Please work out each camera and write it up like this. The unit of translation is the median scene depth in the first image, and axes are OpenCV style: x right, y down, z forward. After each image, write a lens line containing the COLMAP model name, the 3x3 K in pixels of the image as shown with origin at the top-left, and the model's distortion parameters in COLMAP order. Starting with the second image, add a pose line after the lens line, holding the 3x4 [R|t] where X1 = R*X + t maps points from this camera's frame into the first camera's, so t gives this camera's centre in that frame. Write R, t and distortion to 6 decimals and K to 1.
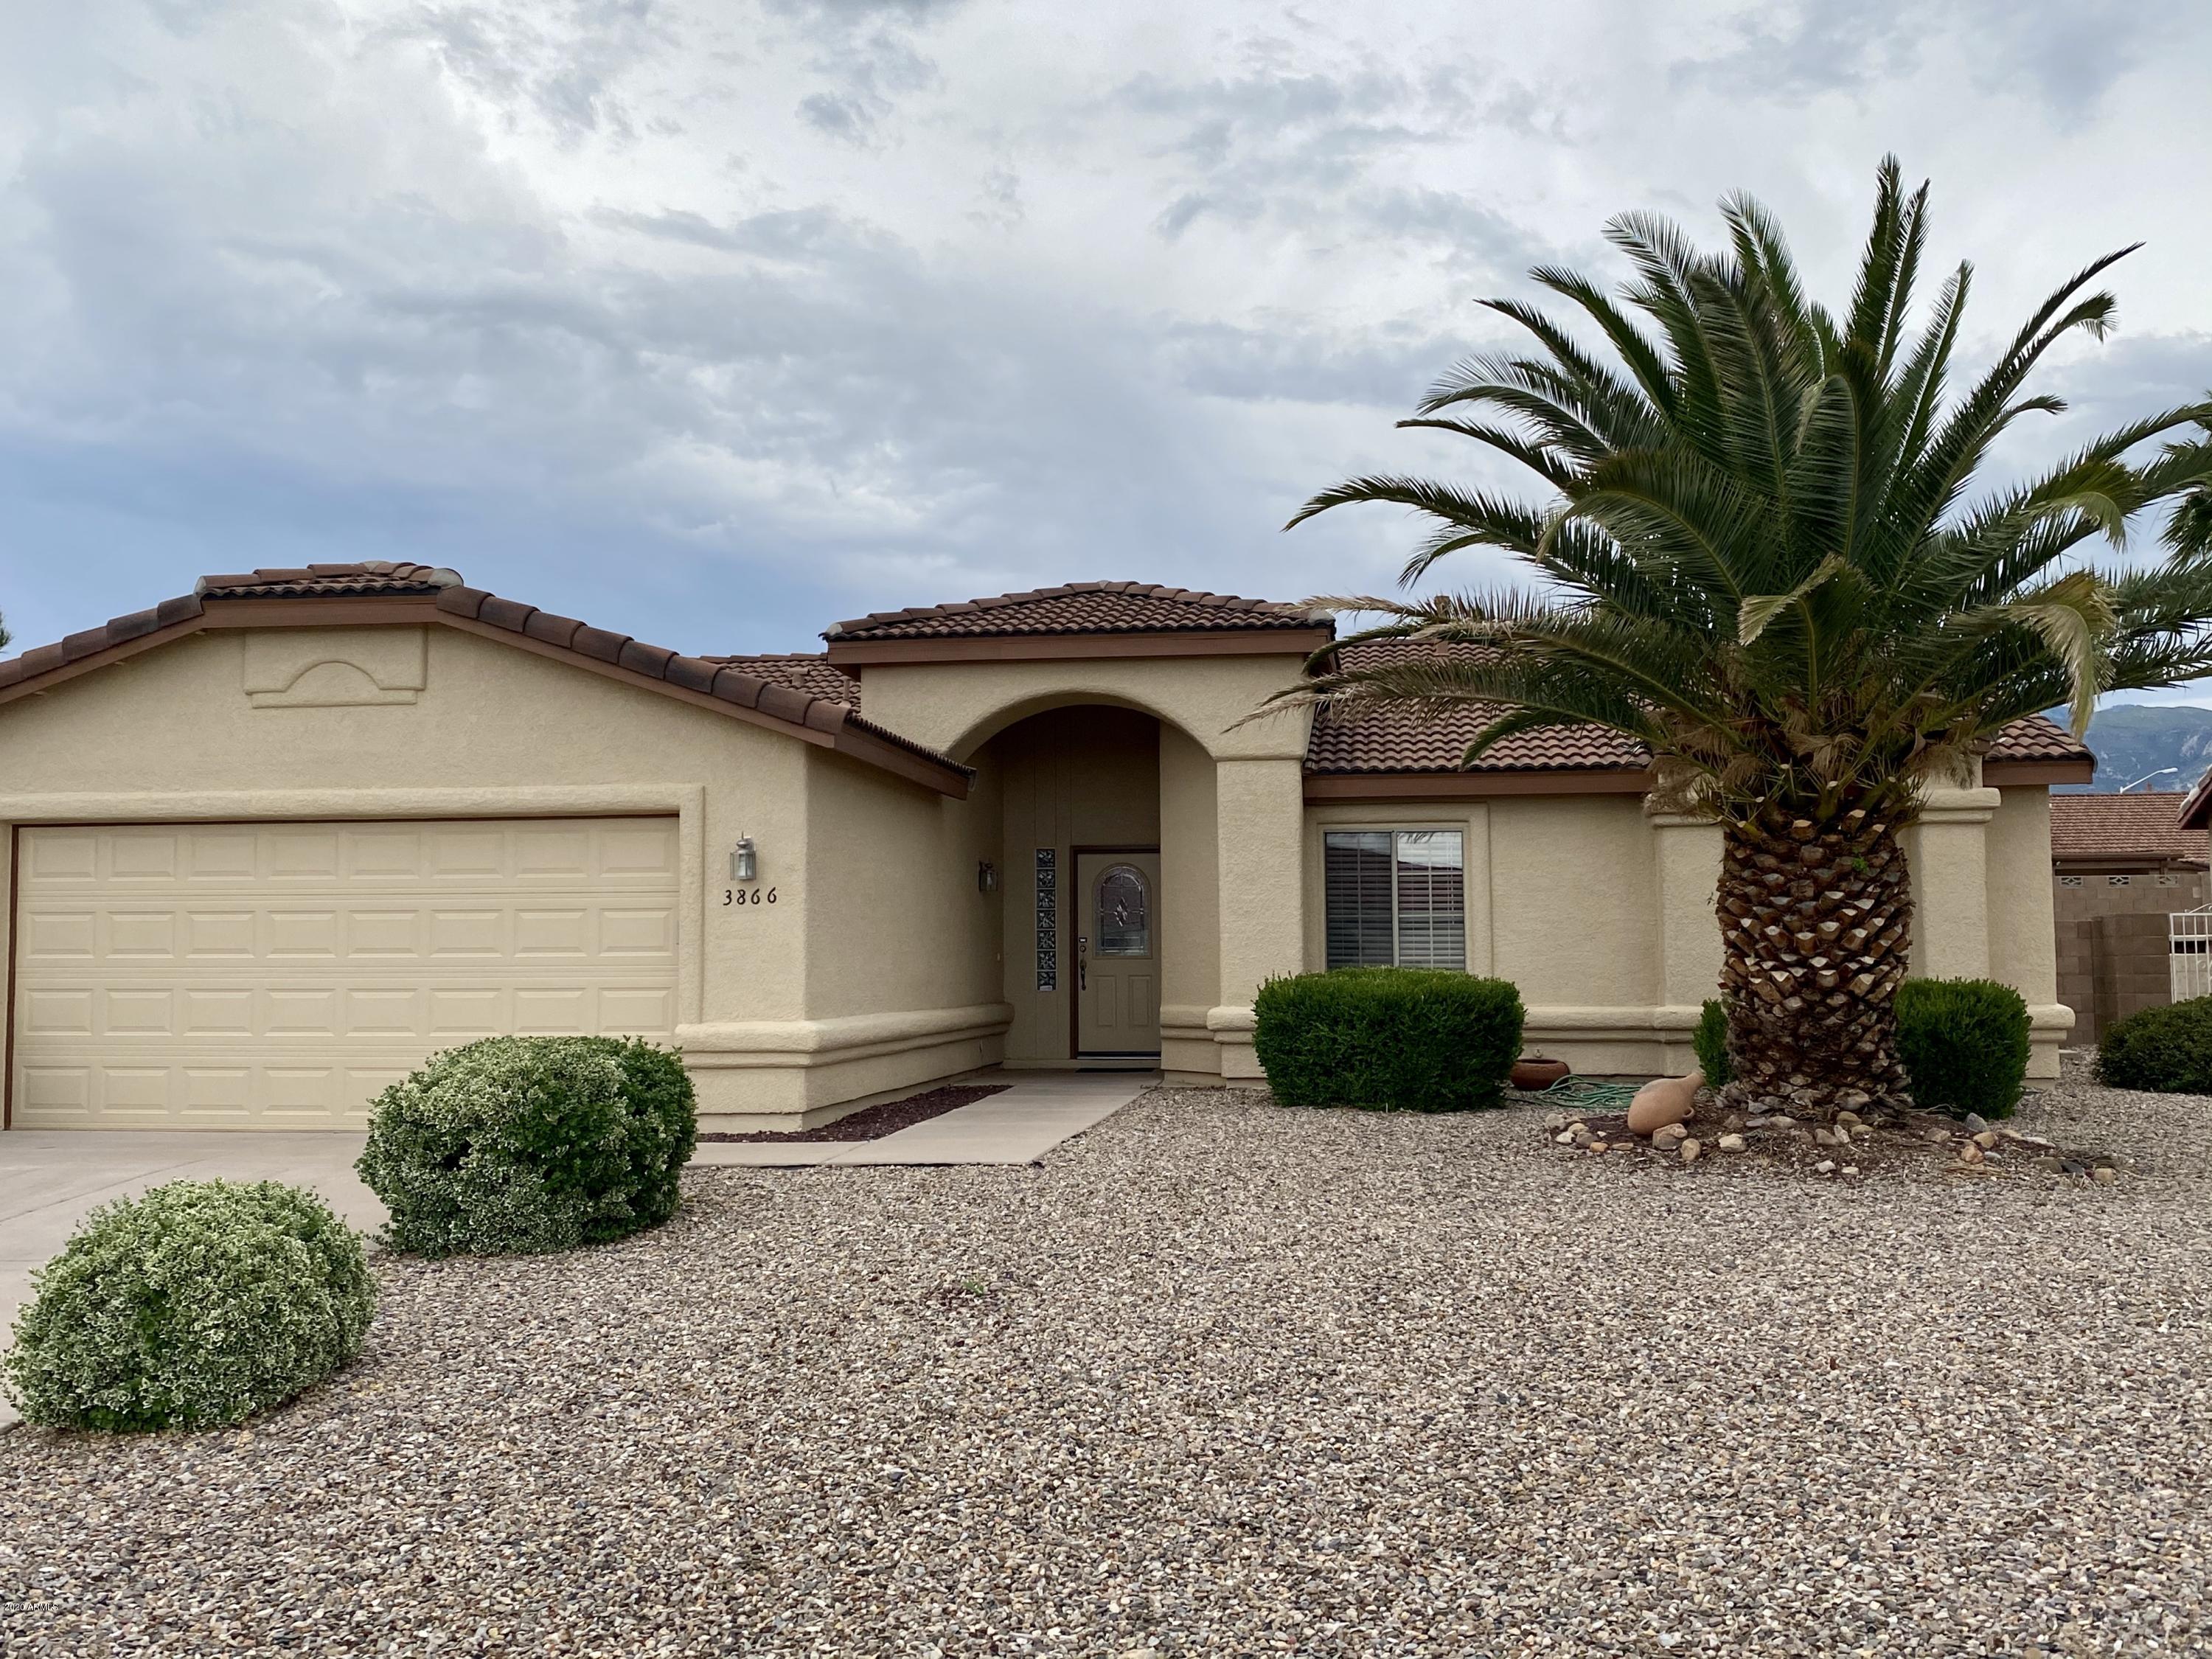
lens RADIAL K [[2130.6, 0, 1106.9], [0, 2130.6, 827.9], [0, 0, 1]] dist [-0.000209, 0.000000]
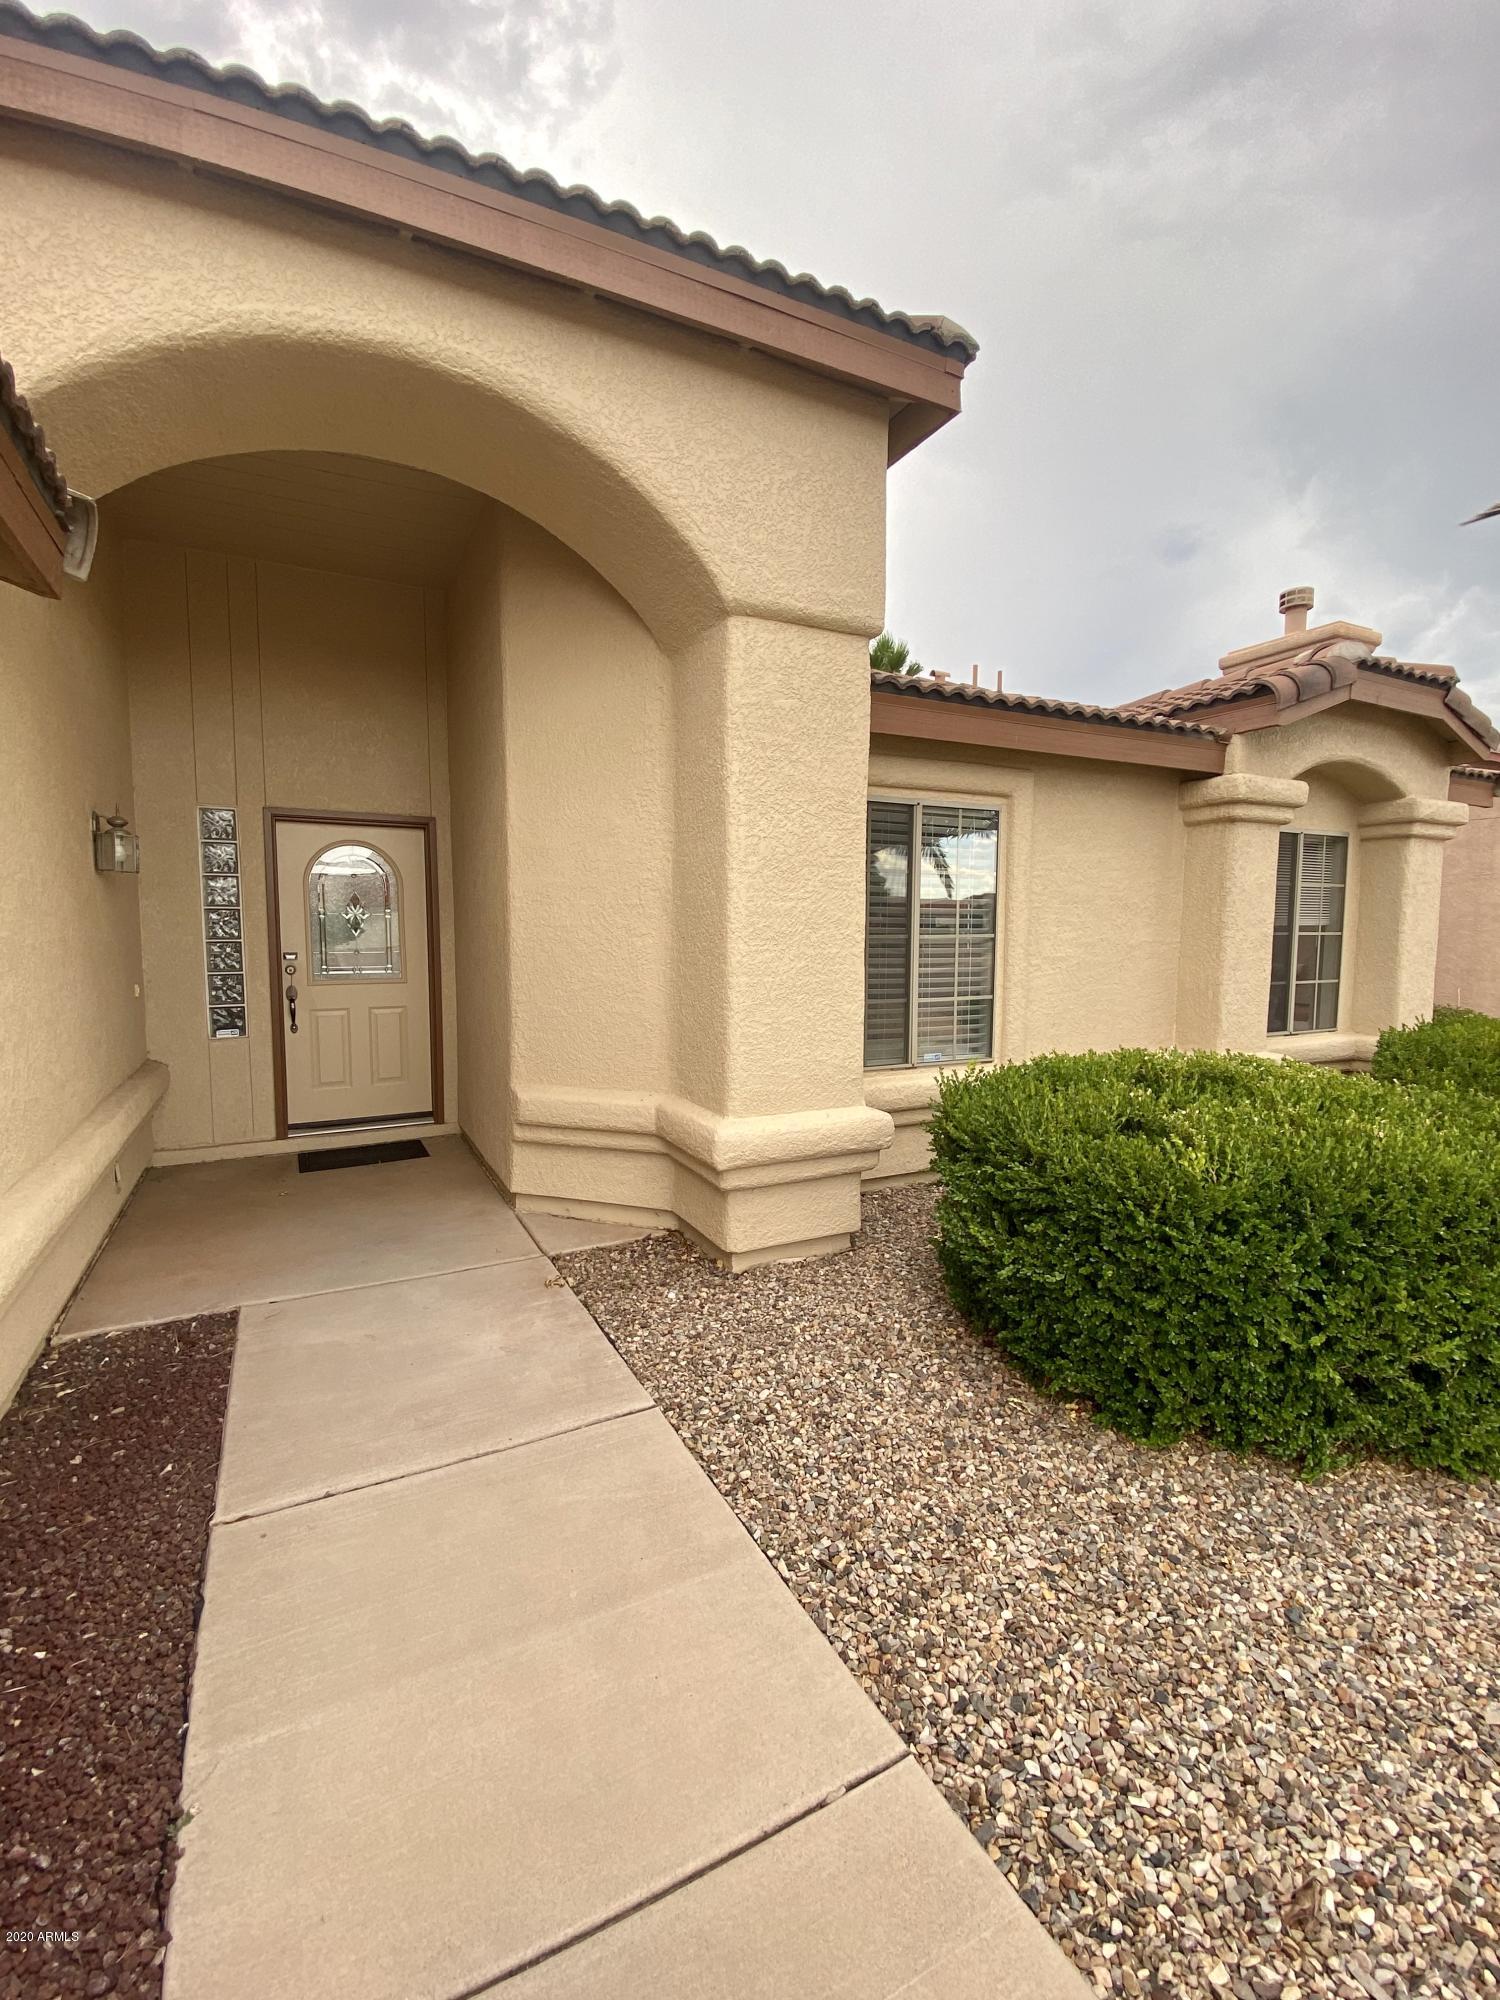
lens RADIAL K [[873.6, 0, 747.9], [0, 873.6, 1005.6], [0, 0, 1]] dist [0.001553, 0.000044]
pose [[0.815951, -0.050038, 0.575951, -0.055778], [-0.044326, 0.987900, 0.148624, 0.023516], [-0.576419, -0.146799, 0.803860, 0.764232]]
